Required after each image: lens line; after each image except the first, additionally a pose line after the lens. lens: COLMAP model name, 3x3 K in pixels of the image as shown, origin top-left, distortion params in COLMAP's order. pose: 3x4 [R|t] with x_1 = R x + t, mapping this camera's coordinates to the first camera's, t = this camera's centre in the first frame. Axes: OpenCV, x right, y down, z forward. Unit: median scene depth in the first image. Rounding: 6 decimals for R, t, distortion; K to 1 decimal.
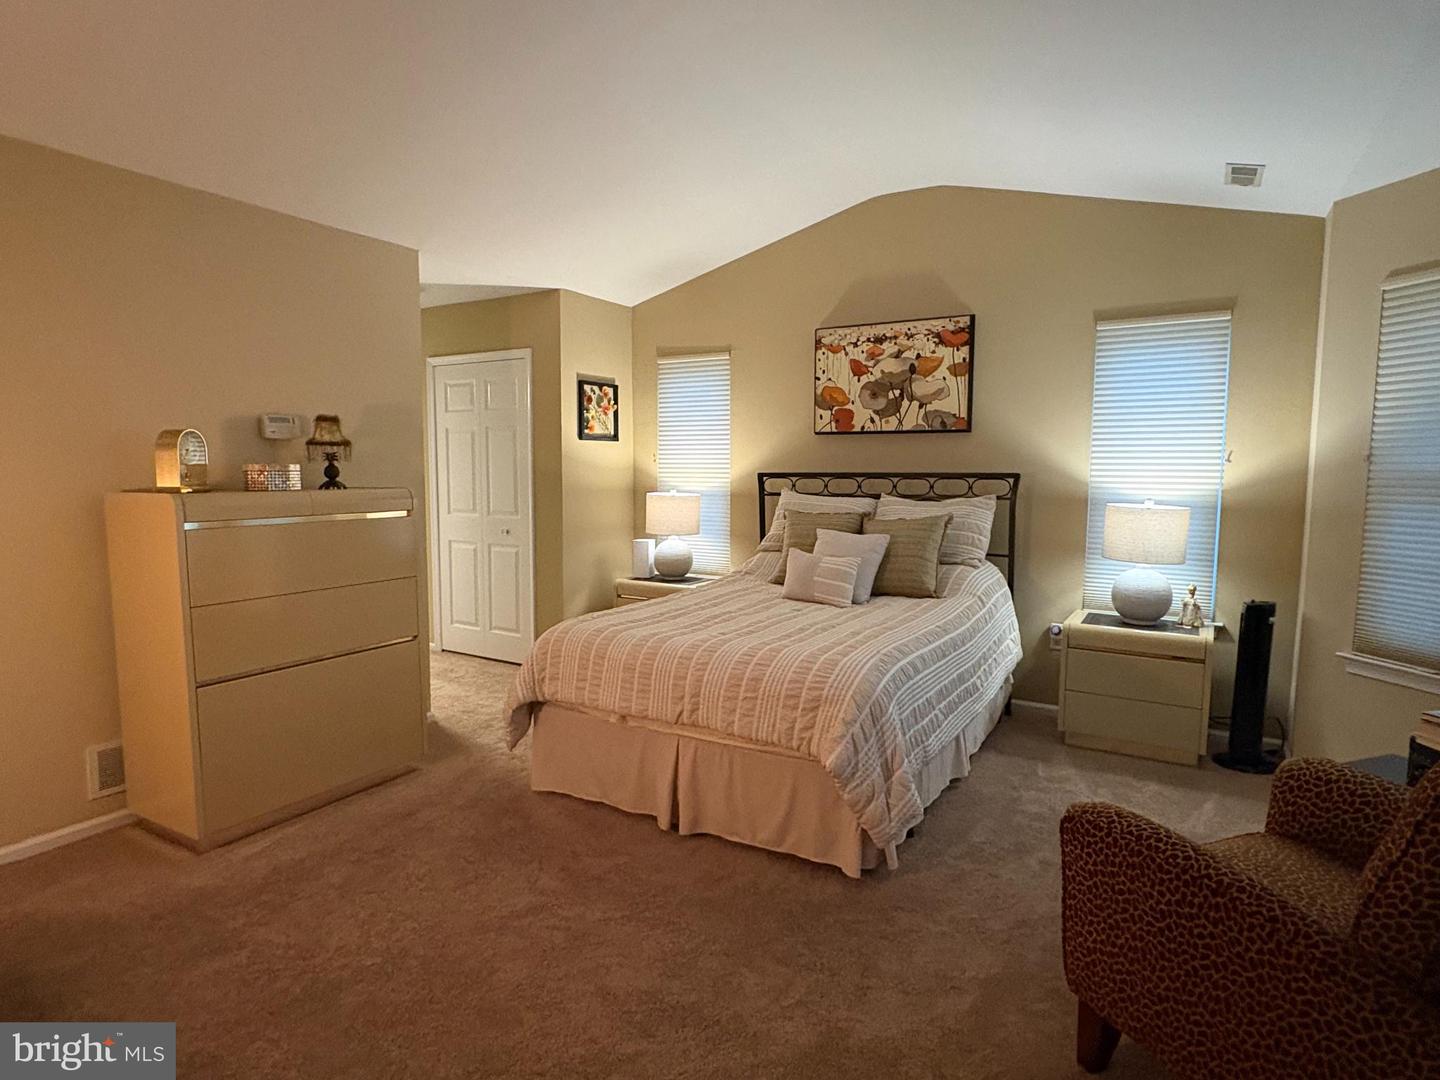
lens RADIAL K [[800.1, 0, 718.8], [0, 800.1, 539.3], [0, 0, 1]] dist [-0.002045, 0.002169]
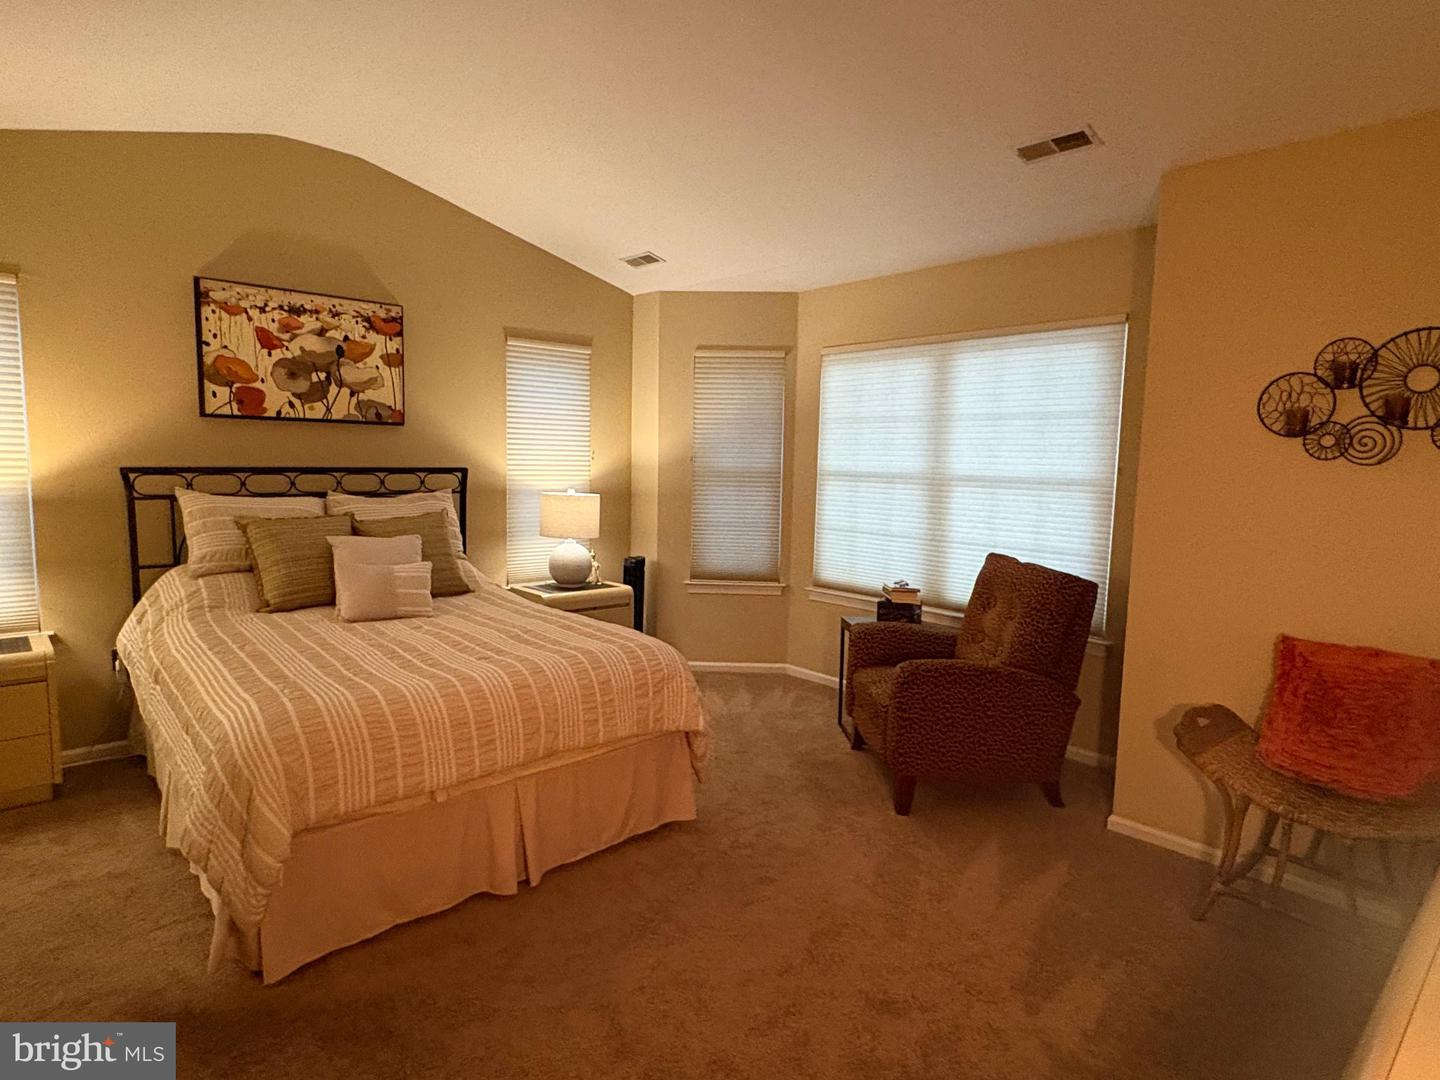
lens RADIAL K [[800.1, 0, 718.8], [0, 800.1, 539.3], [0, 0, 1]] dist [-0.002045, 0.002169]
pose [[0.281575, -0.093836, 0.954940, -0.516388], [0.069400, 0.994592, 0.077269, -0.042873], [-0.957026, 0.044516, 0.286564, 0.344296]]
